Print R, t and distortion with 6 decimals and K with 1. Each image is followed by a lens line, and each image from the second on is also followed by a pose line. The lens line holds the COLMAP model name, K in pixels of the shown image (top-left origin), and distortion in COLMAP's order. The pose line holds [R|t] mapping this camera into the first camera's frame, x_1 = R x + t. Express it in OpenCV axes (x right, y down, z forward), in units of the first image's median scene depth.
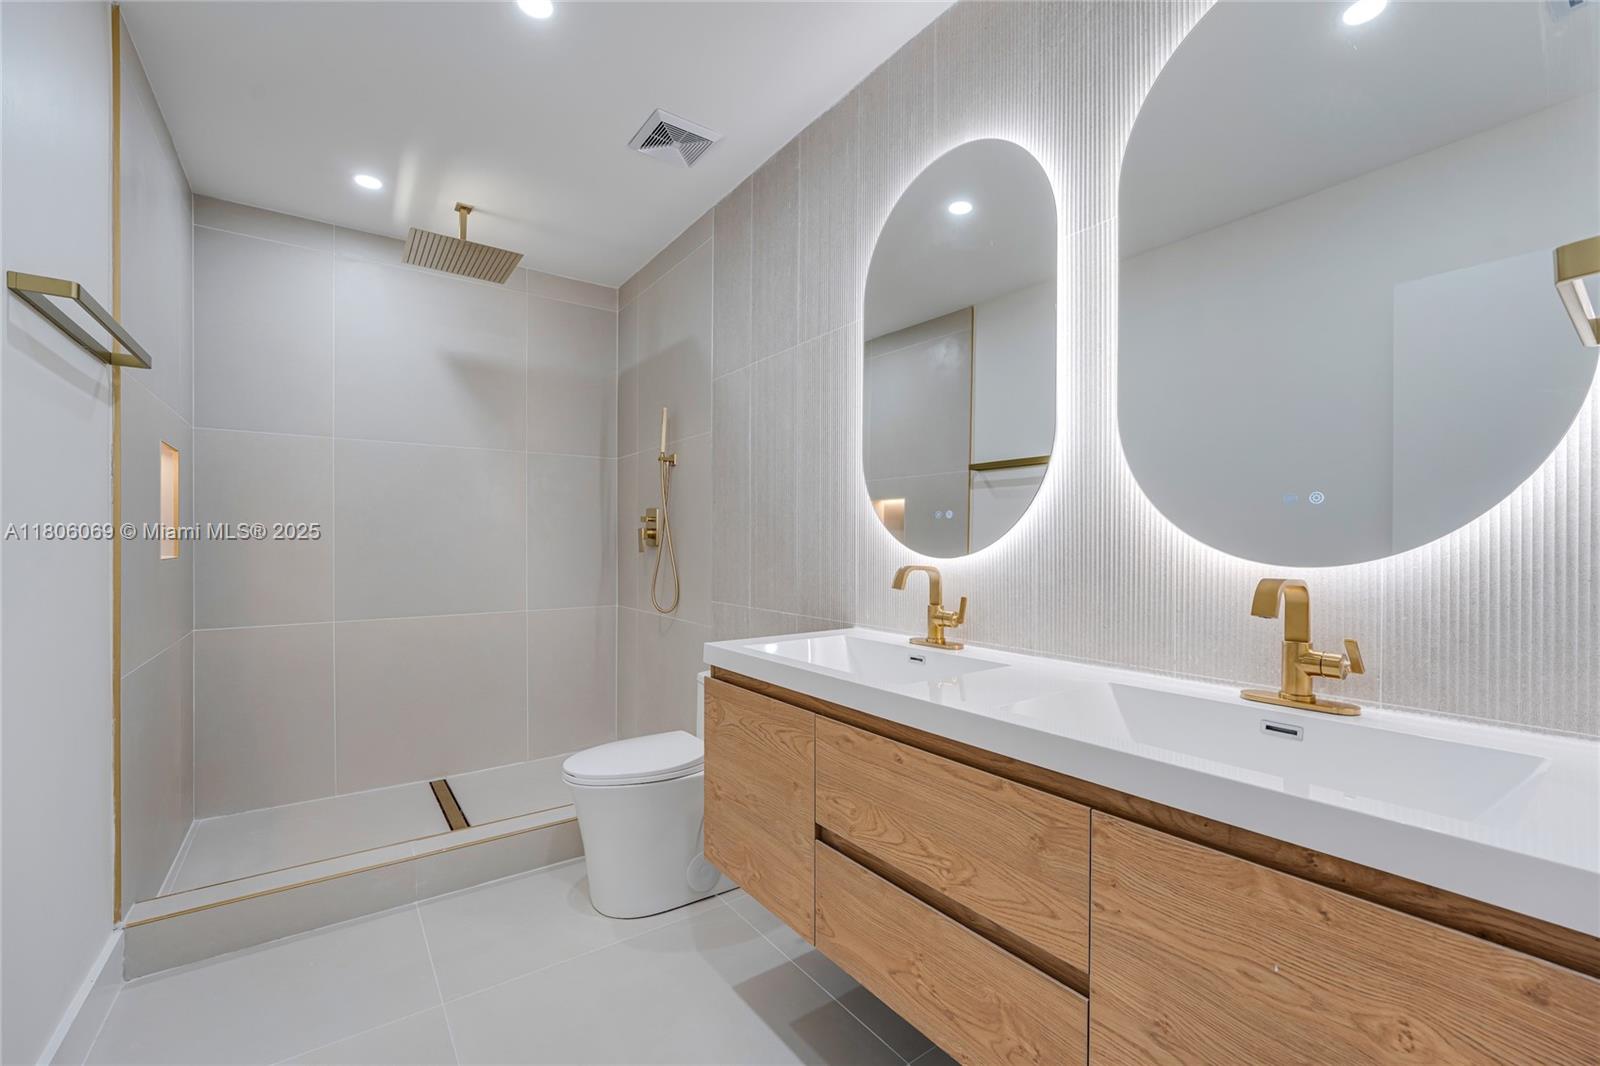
lens RADIAL K [[651.7, 0, 794.9], [0, 651.7, 541.1], [0, 0, 1]] dist [-0.001168, -0.000207]
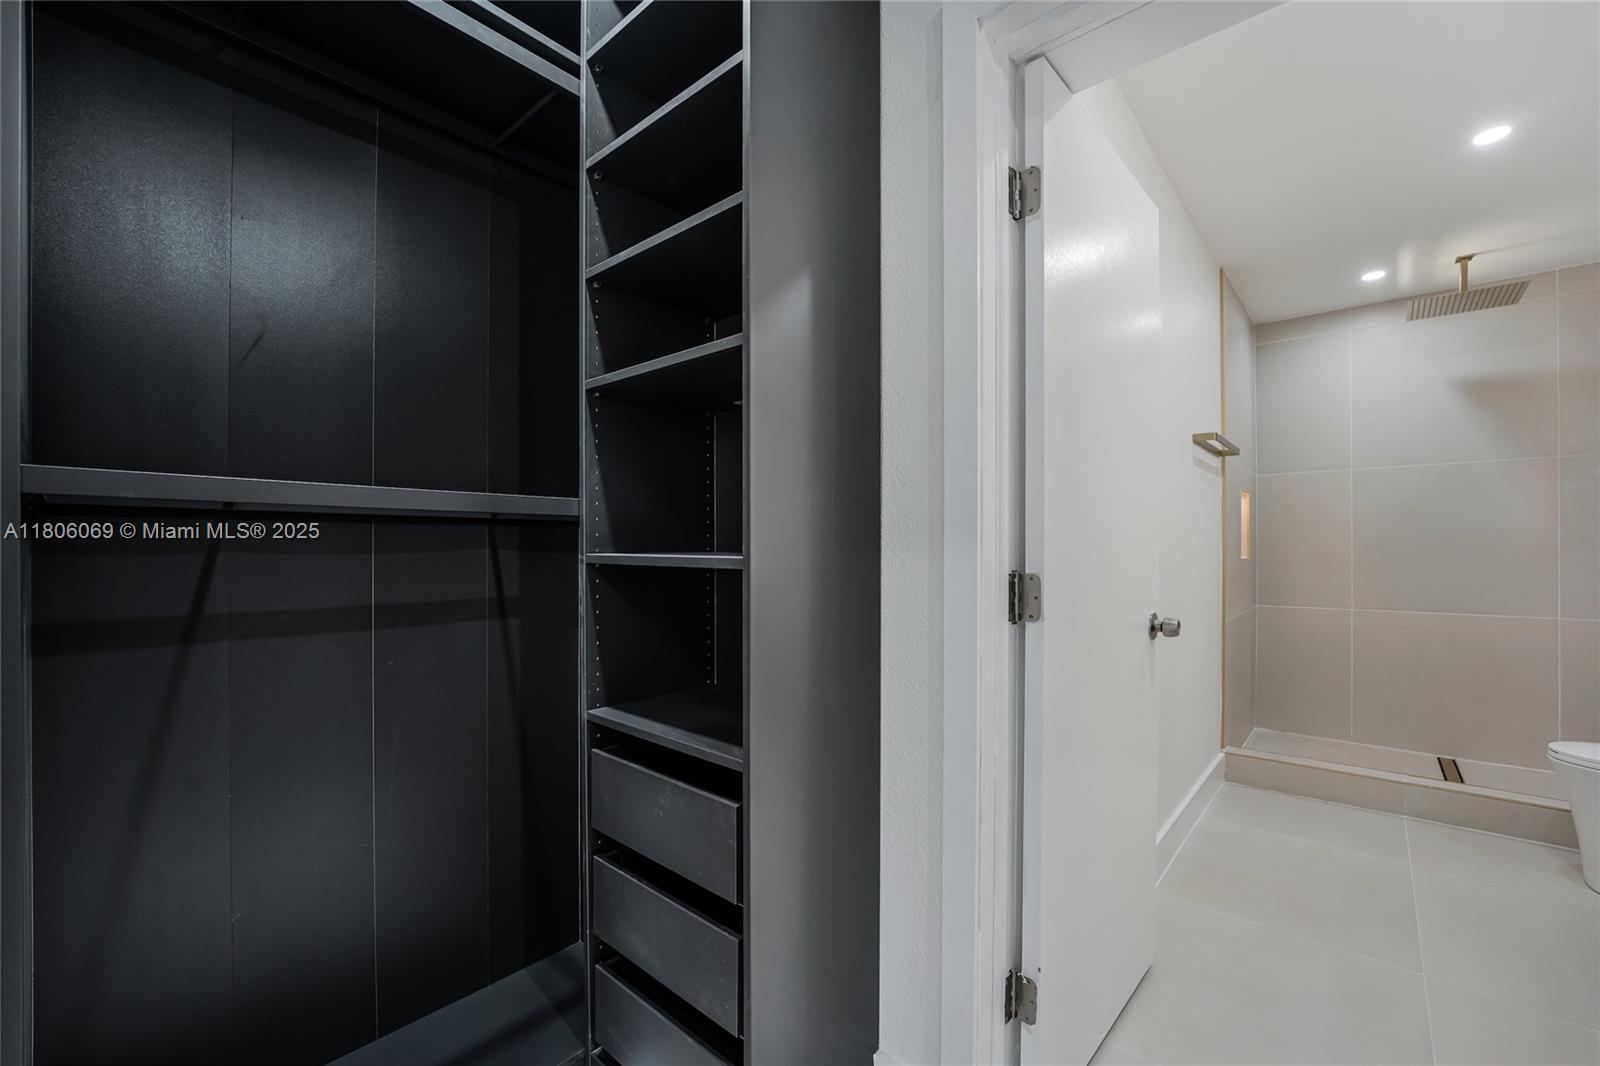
lens RADIAL K [[659.8, 0, 797.0], [0, 659.8, 548.7], [0, 0, 1]] dist [-0.023315, 0.004642]
pose [[0.216880, 0.004469, -0.976188, 0.439798], [0.001920, 0.999986, 0.005005, -0.007181], [0.976196, -0.002959, 0.216869, -0.501439]]
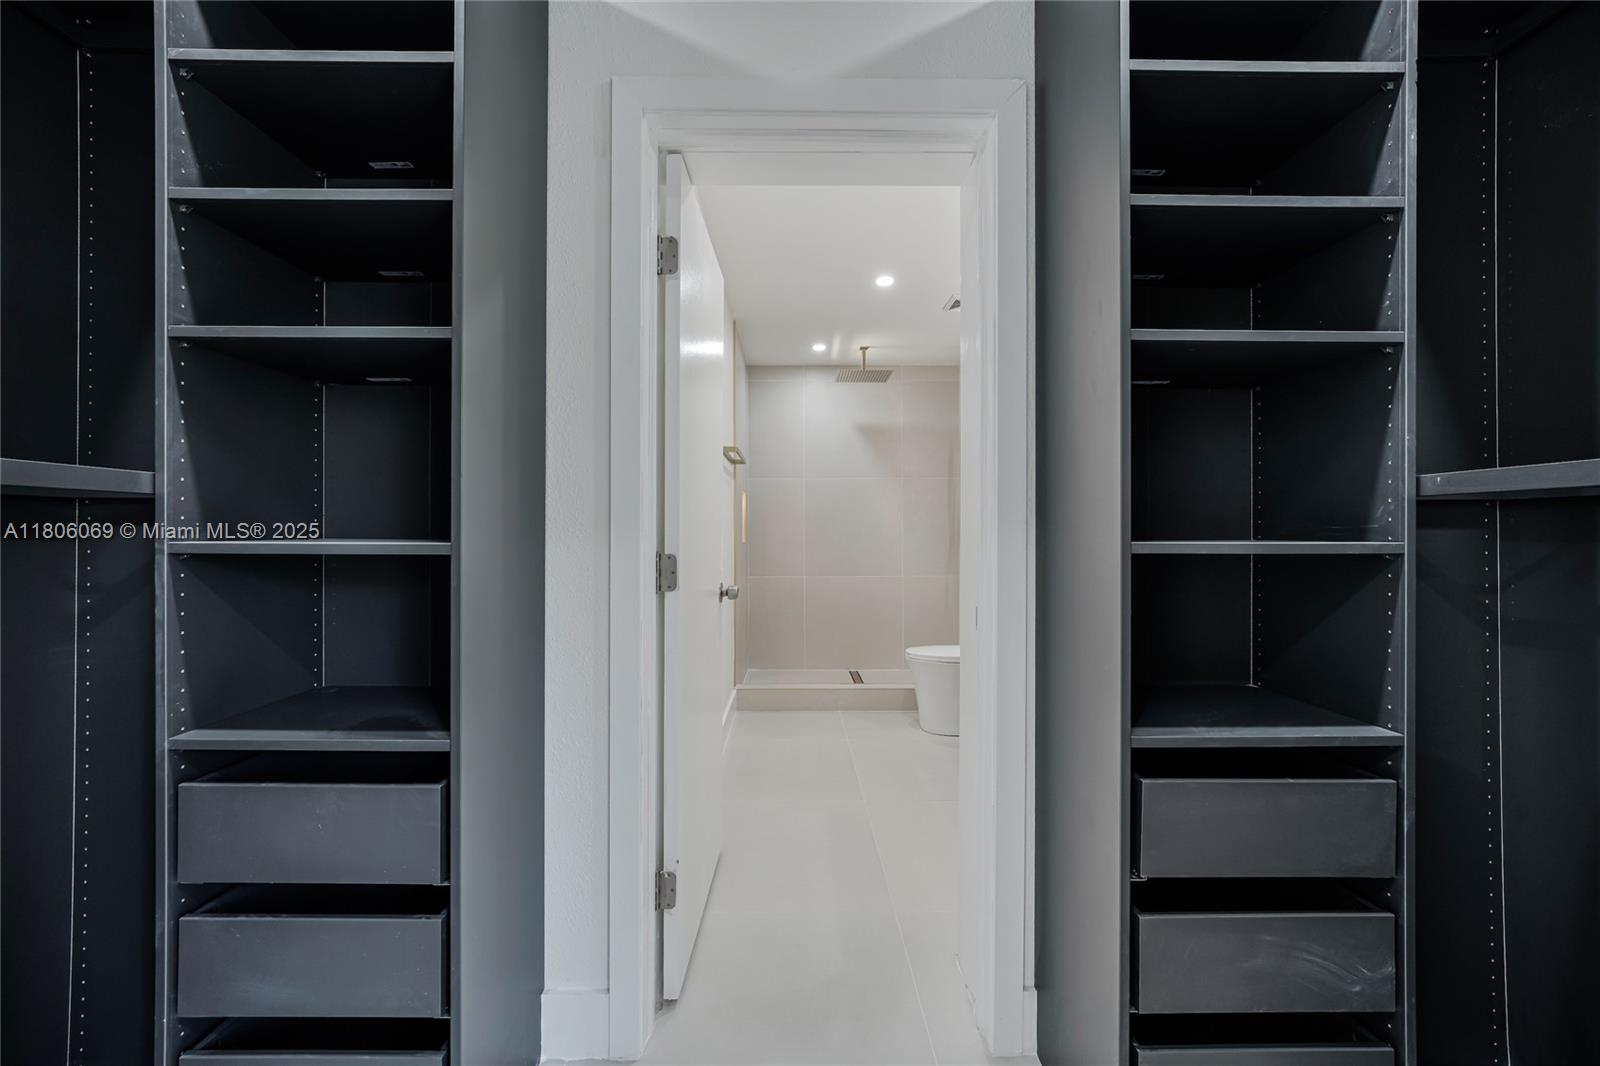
lens RADIAL K [[643.9, 0, 787.2], [0, 643.9, 533.2], [0, 0, 1]] dist [0.000197, 0.000089]
pose [[0.809646, 0.002244, -0.586914, 0.456270], [-0.000227, 0.999994, 0.003510, -0.008036], [0.586918, -0.002708, 0.809642, -0.706991]]
